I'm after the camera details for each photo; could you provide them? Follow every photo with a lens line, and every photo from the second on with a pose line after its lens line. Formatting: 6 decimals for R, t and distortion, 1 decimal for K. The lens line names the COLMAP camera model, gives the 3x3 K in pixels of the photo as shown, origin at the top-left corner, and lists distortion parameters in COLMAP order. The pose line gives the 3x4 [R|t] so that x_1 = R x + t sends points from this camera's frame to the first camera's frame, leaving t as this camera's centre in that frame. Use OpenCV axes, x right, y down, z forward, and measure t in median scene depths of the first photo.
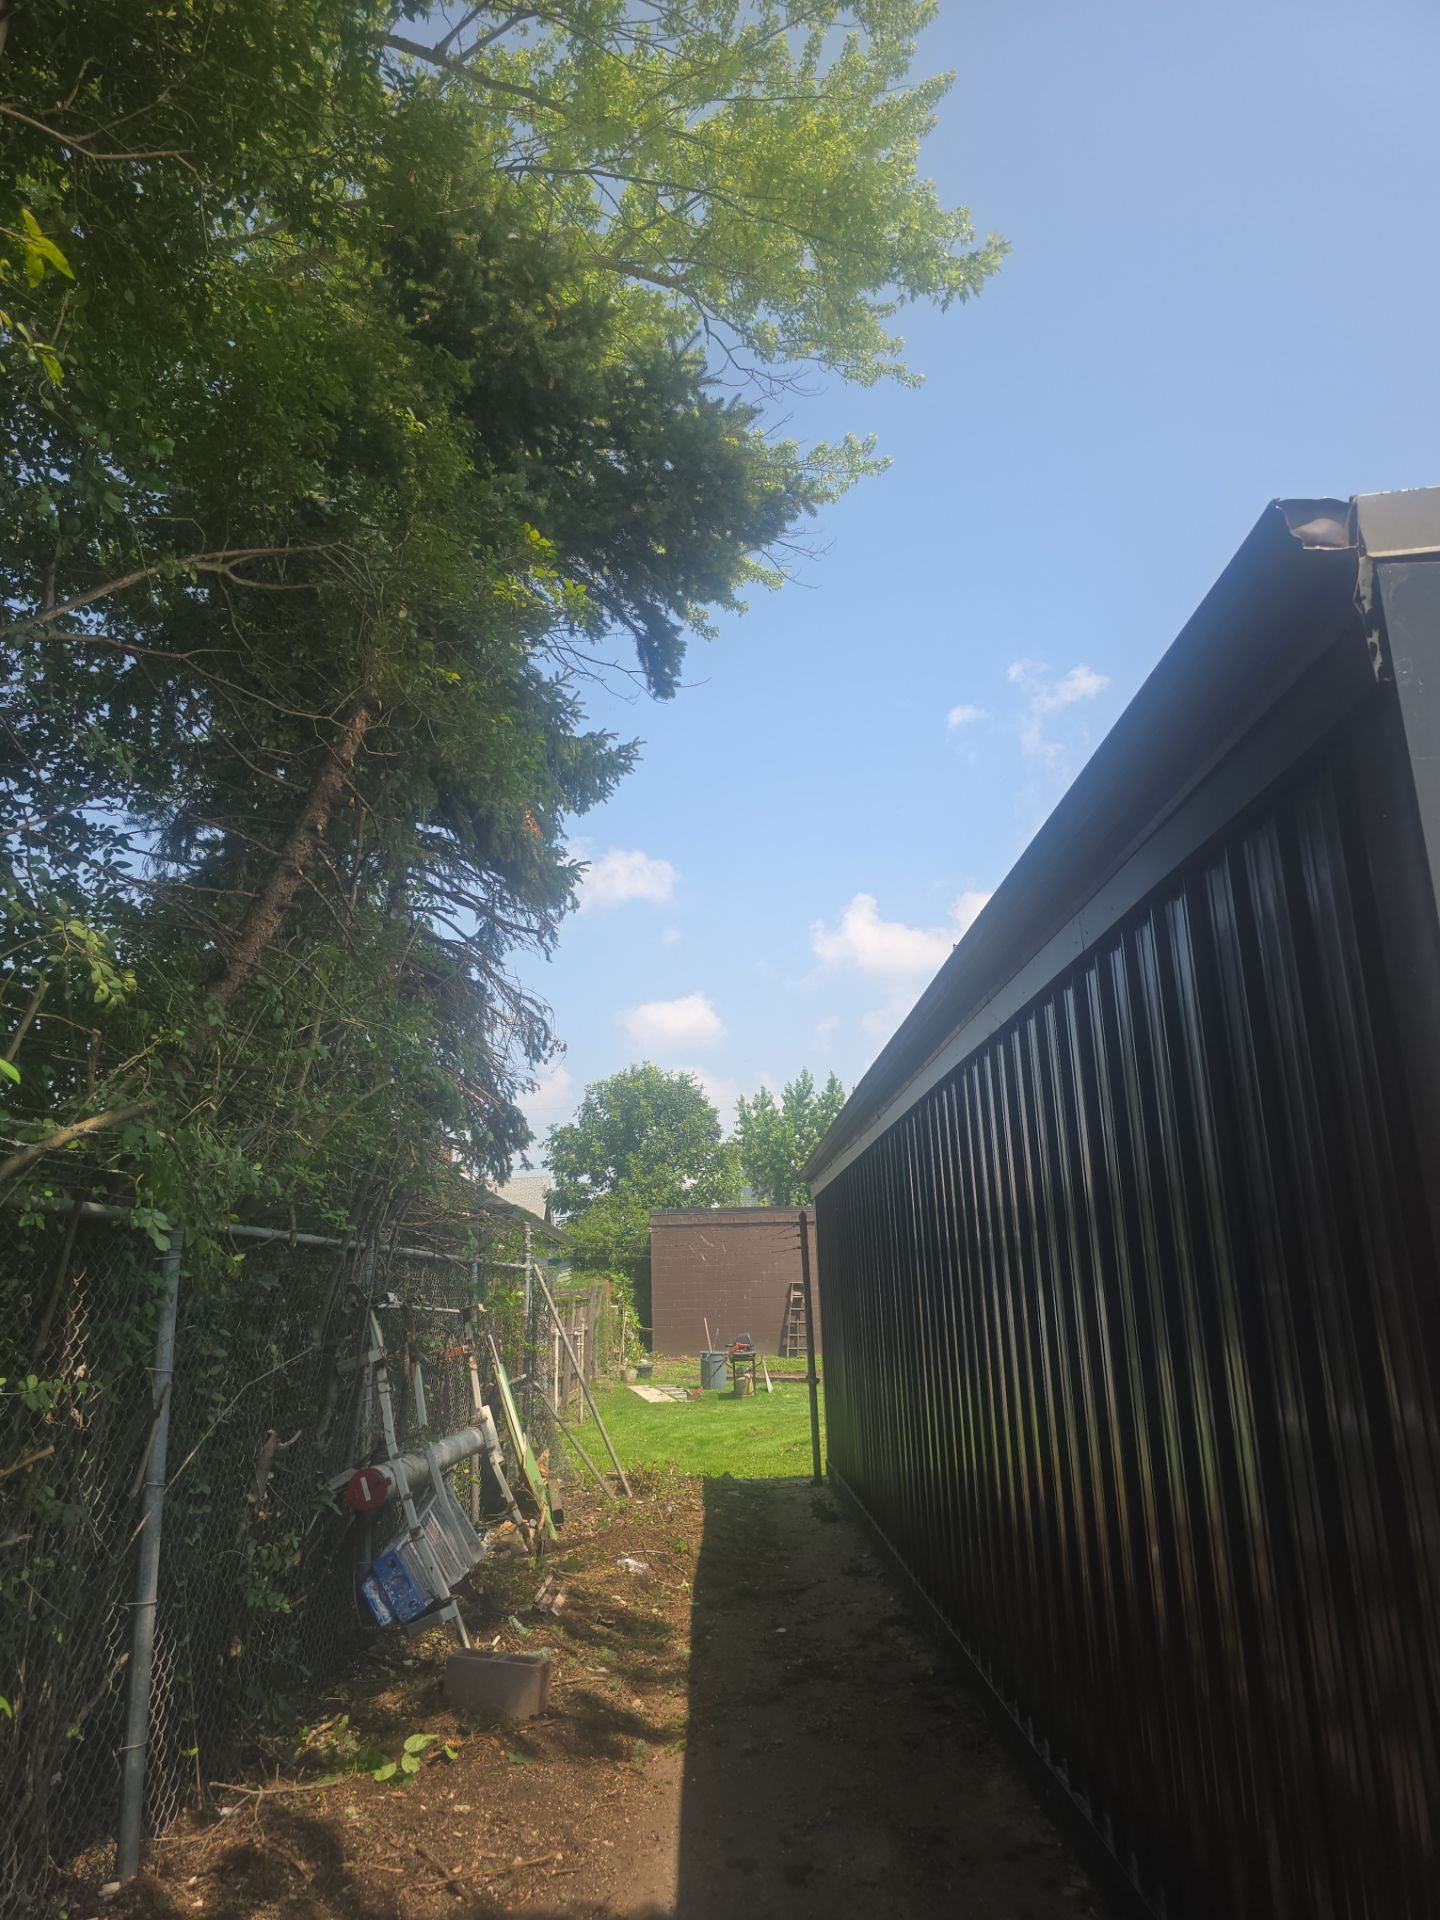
lens RADIAL K [[1359.5, 0, 720.0], [0, 1359.5, 960.0], [0, 0, 1]] dist [0.097174, 0.000387]
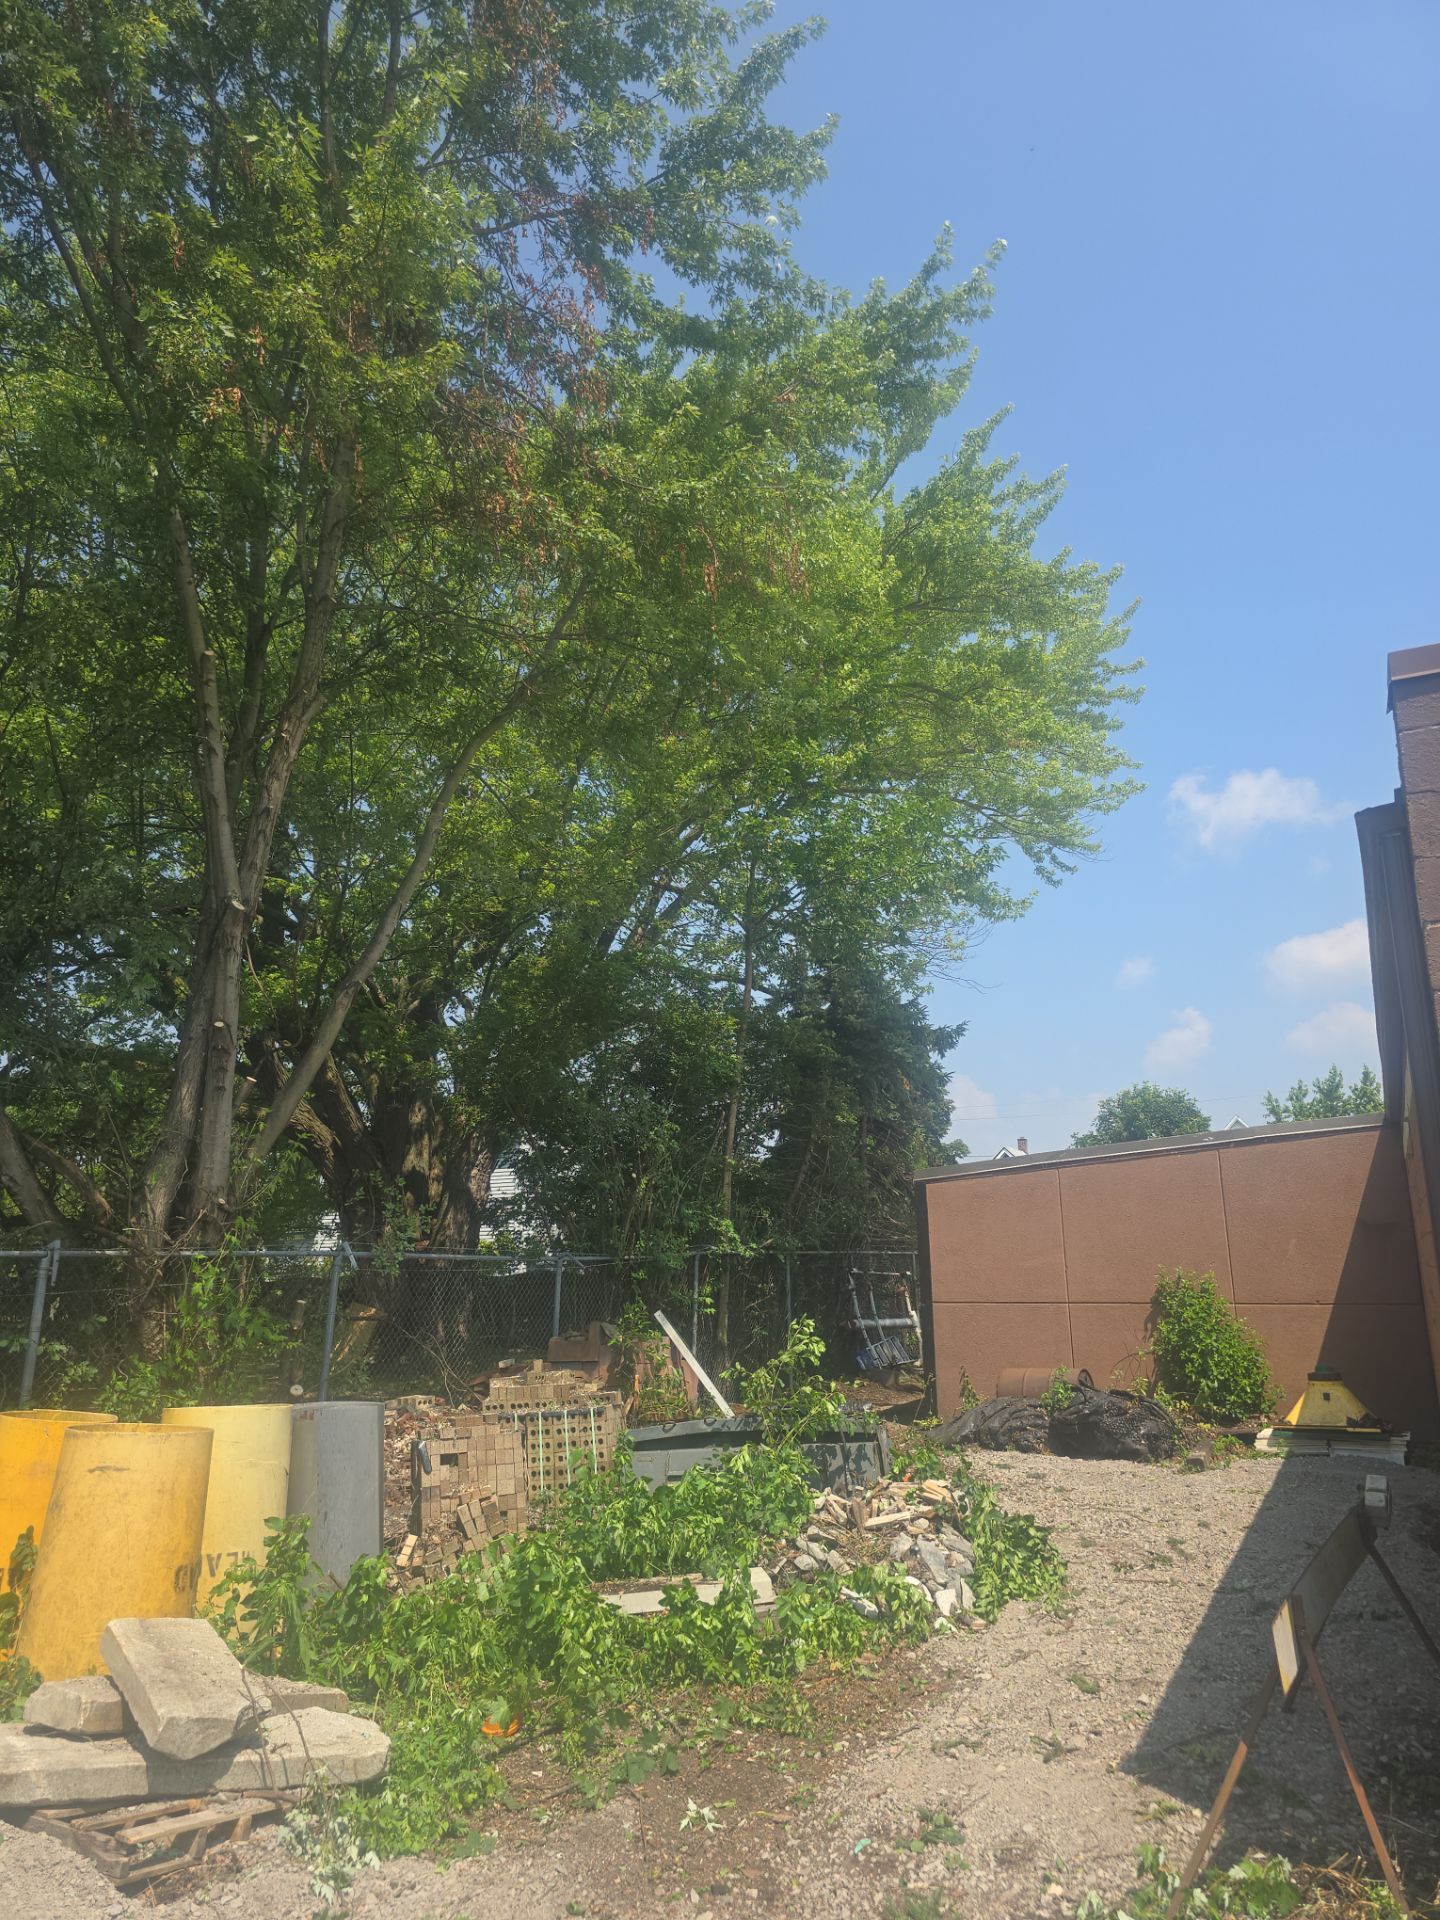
lens RADIAL K [[1359.5, 0, 720.0], [0, 1359.5, 960.0], [0, 0, 1]] dist [0.097174, 0.000387]
pose [[0.900763, -0.081676, -0.426562, 0.143456], [0.093530, 0.995593, 0.006875, -0.083793], [0.424121, -0.046089, 0.904432, -0.316504]]
